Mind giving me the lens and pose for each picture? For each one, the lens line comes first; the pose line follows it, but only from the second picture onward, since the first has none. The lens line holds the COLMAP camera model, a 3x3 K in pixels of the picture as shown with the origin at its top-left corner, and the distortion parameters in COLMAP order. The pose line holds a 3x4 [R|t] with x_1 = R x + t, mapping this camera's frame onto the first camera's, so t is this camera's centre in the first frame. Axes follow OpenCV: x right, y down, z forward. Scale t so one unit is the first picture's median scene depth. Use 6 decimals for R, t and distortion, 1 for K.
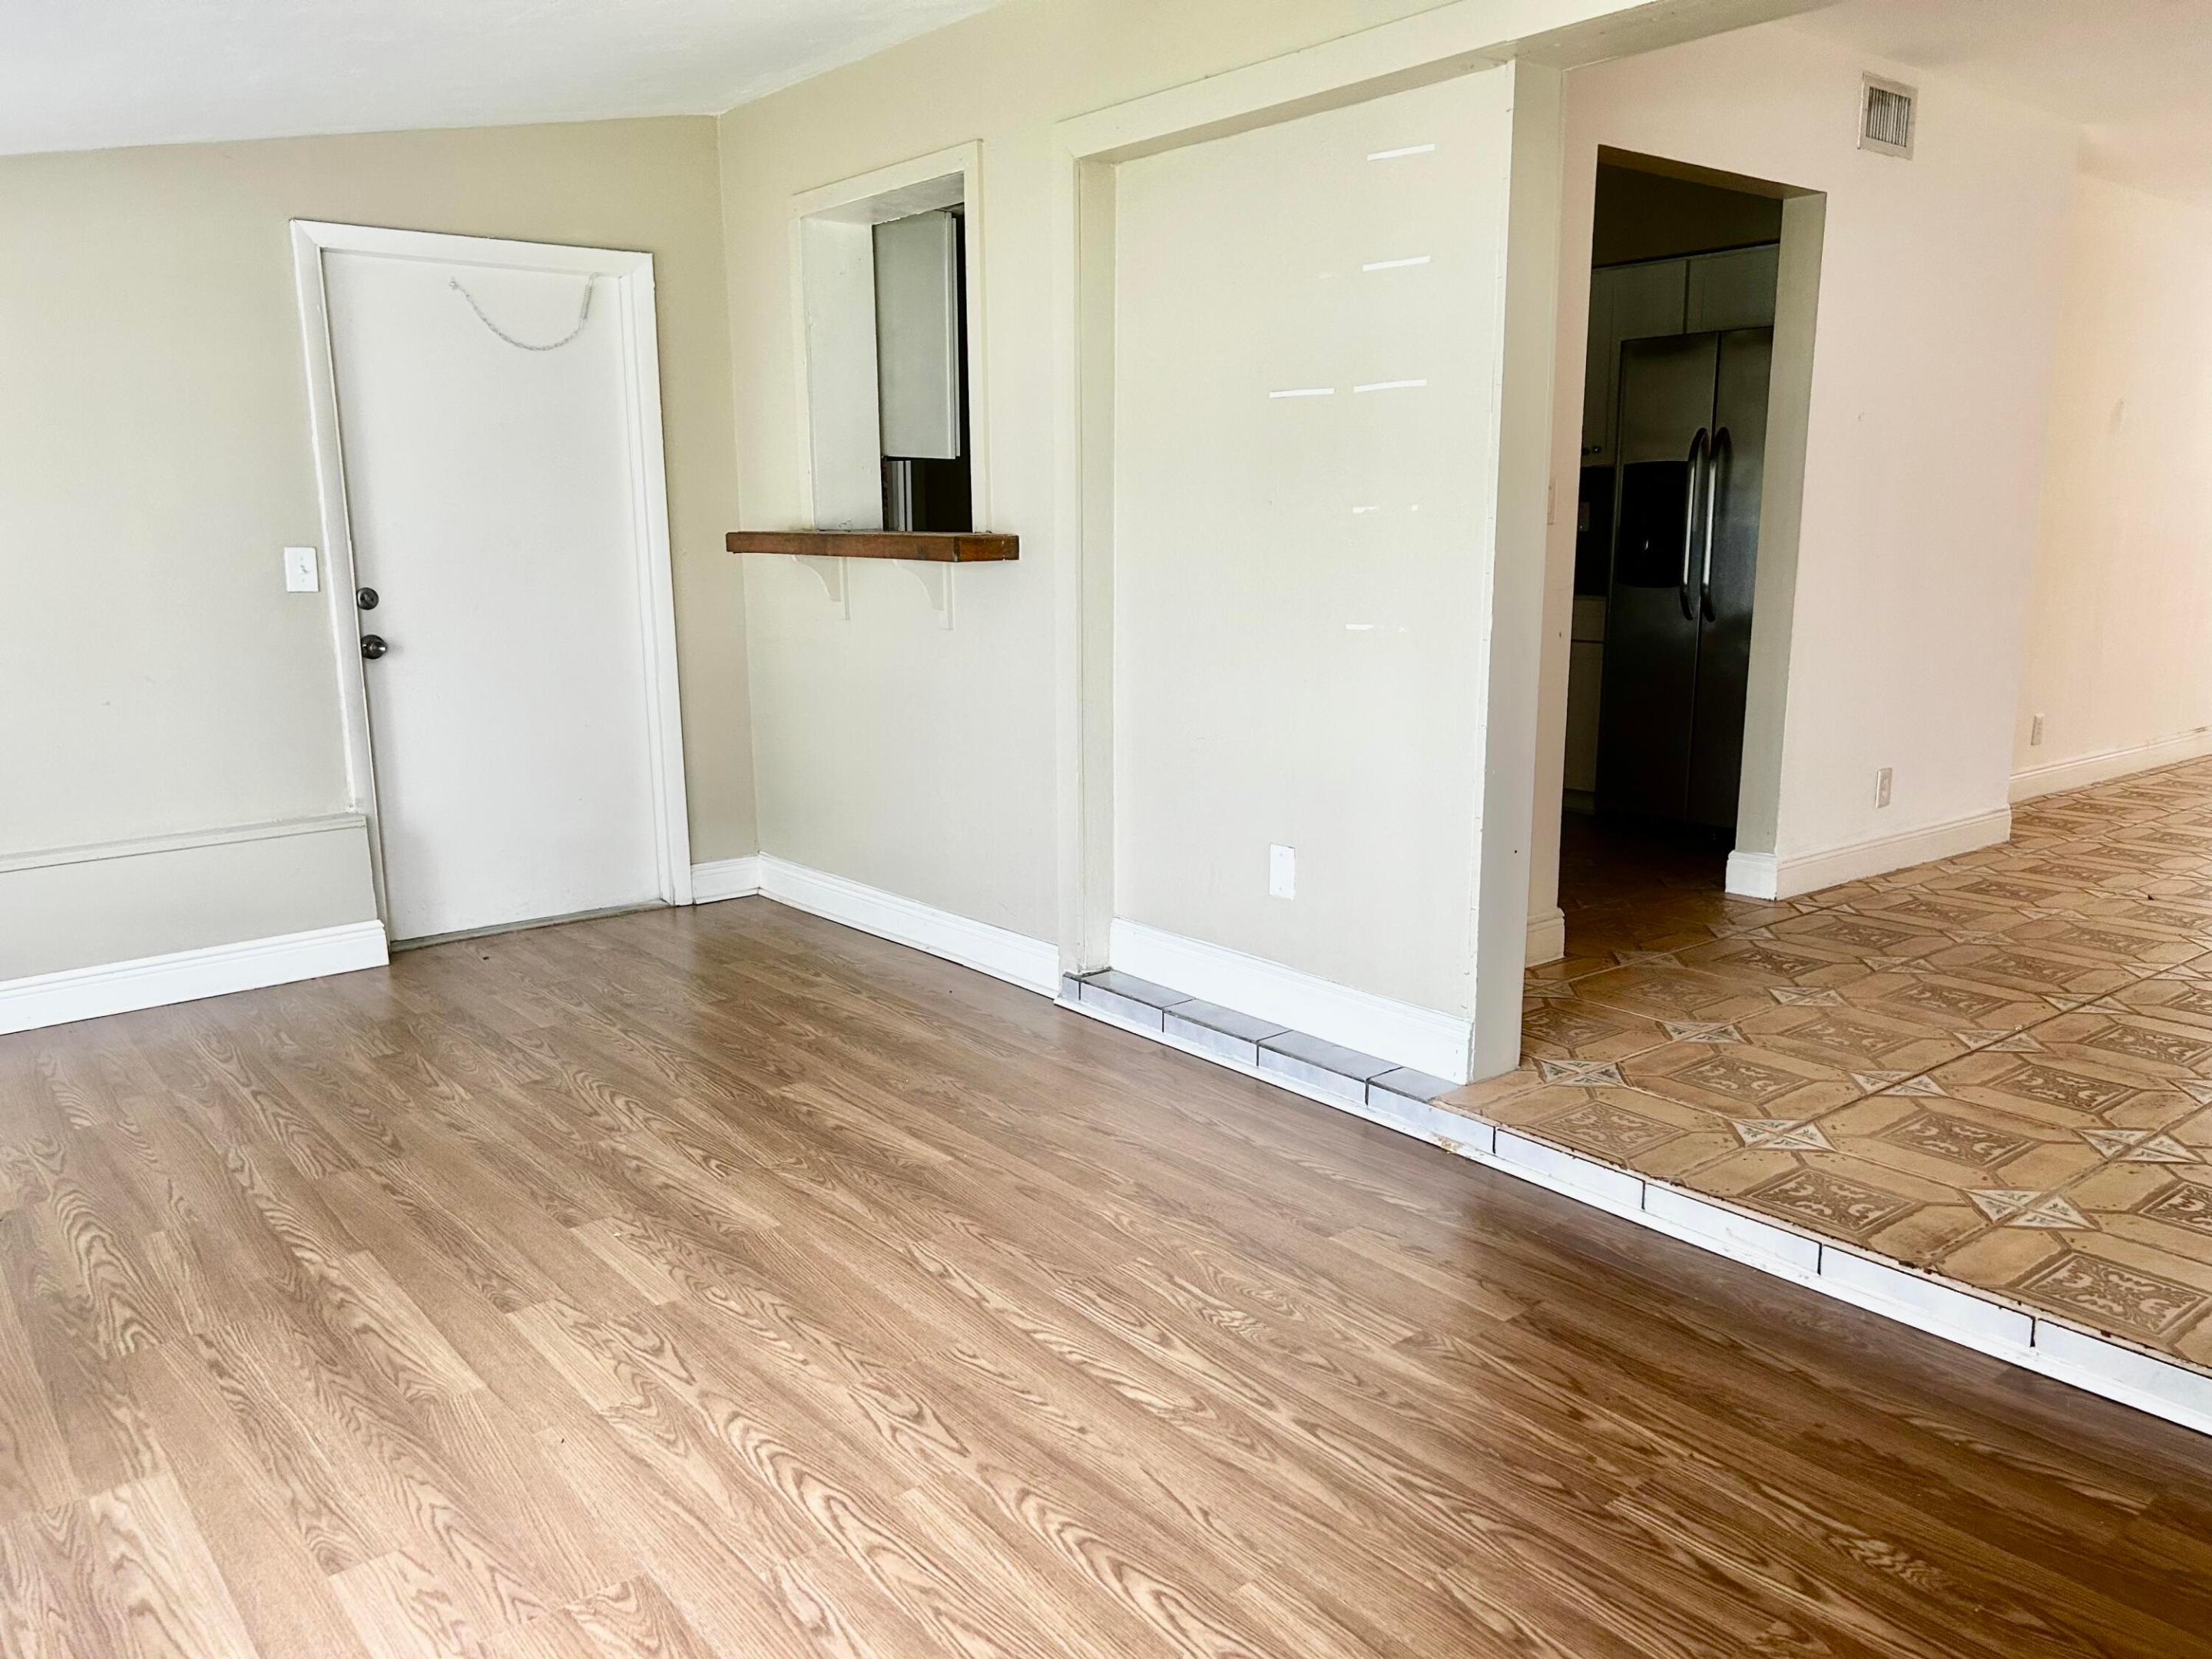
lens RADIAL K [[1671.9, 0, 1119.0], [0, 1671.9, 868.4], [0, 0, 1]] dist [0.060654, -0.059809]
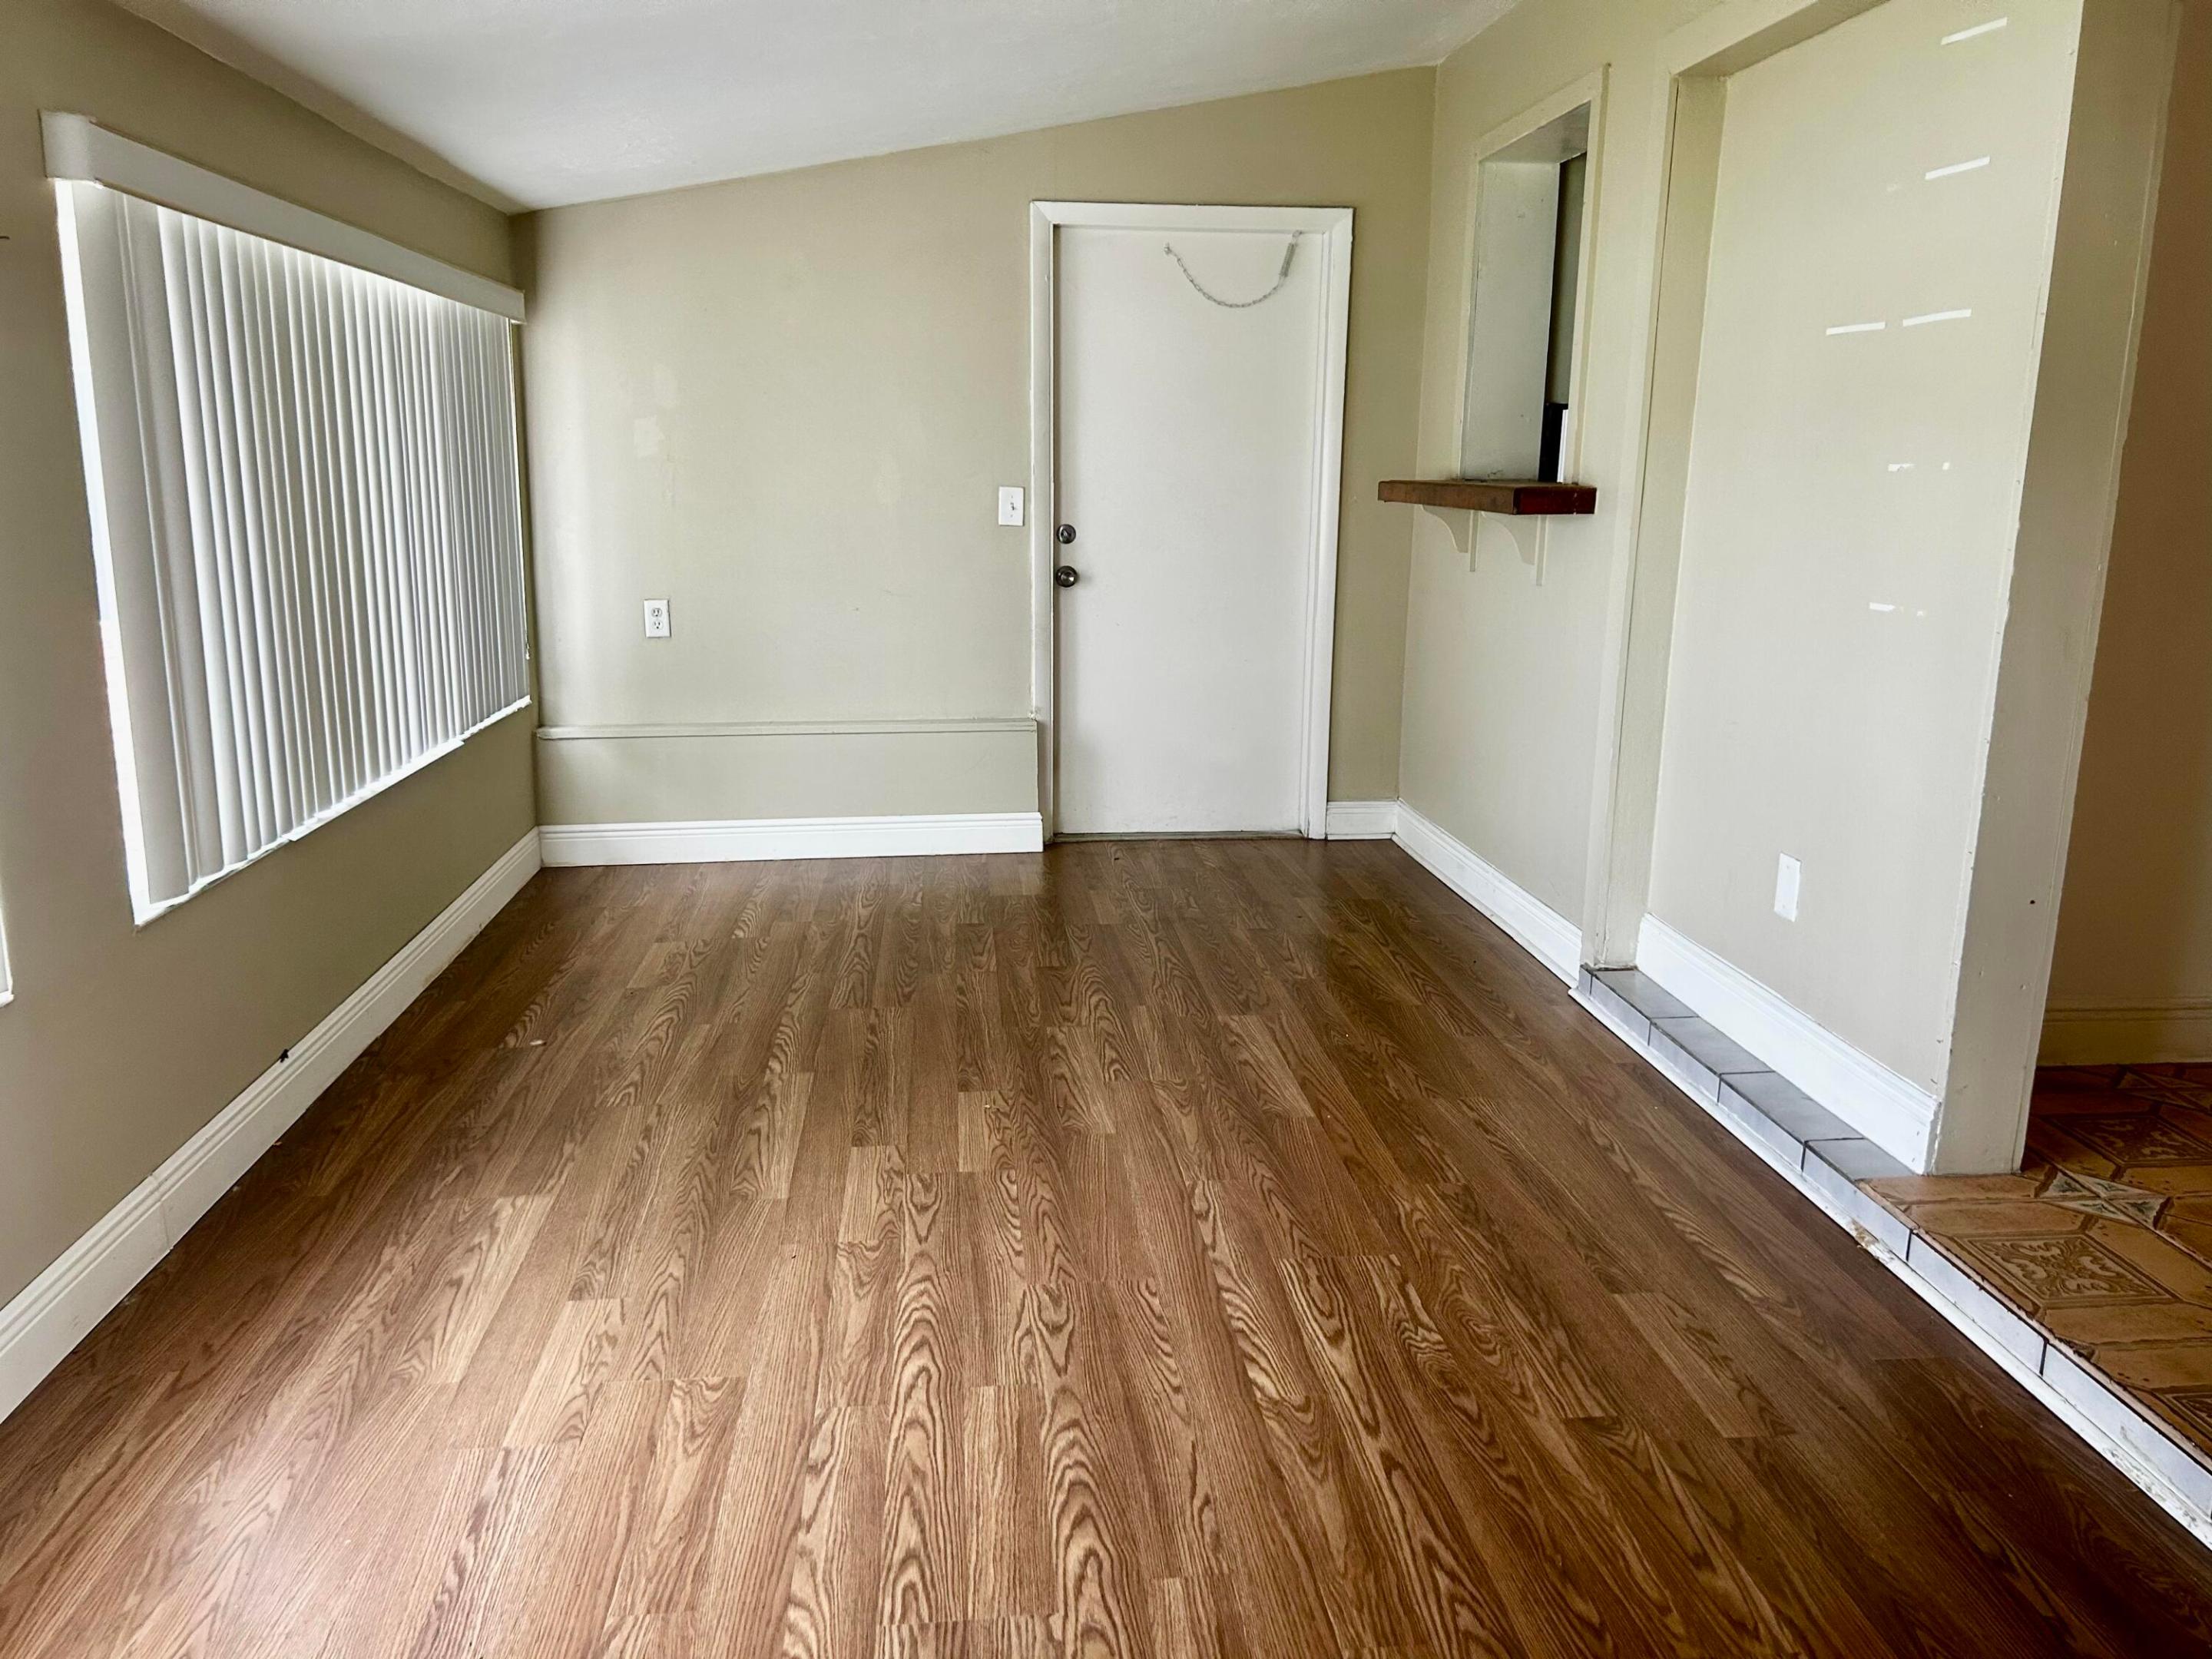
lens RADIAL K [[1671.9, 0, 1126.4], [0, 1671.9, 839.2], [0, 0, 1]] dist [0.060654, -0.059809]
pose [[0.838639, 0.139614, -0.526491, 0.297710], [-0.133194, 0.989812, 0.050315, -0.023208], [0.528152, 0.027929, 0.848691, 0.091451]]
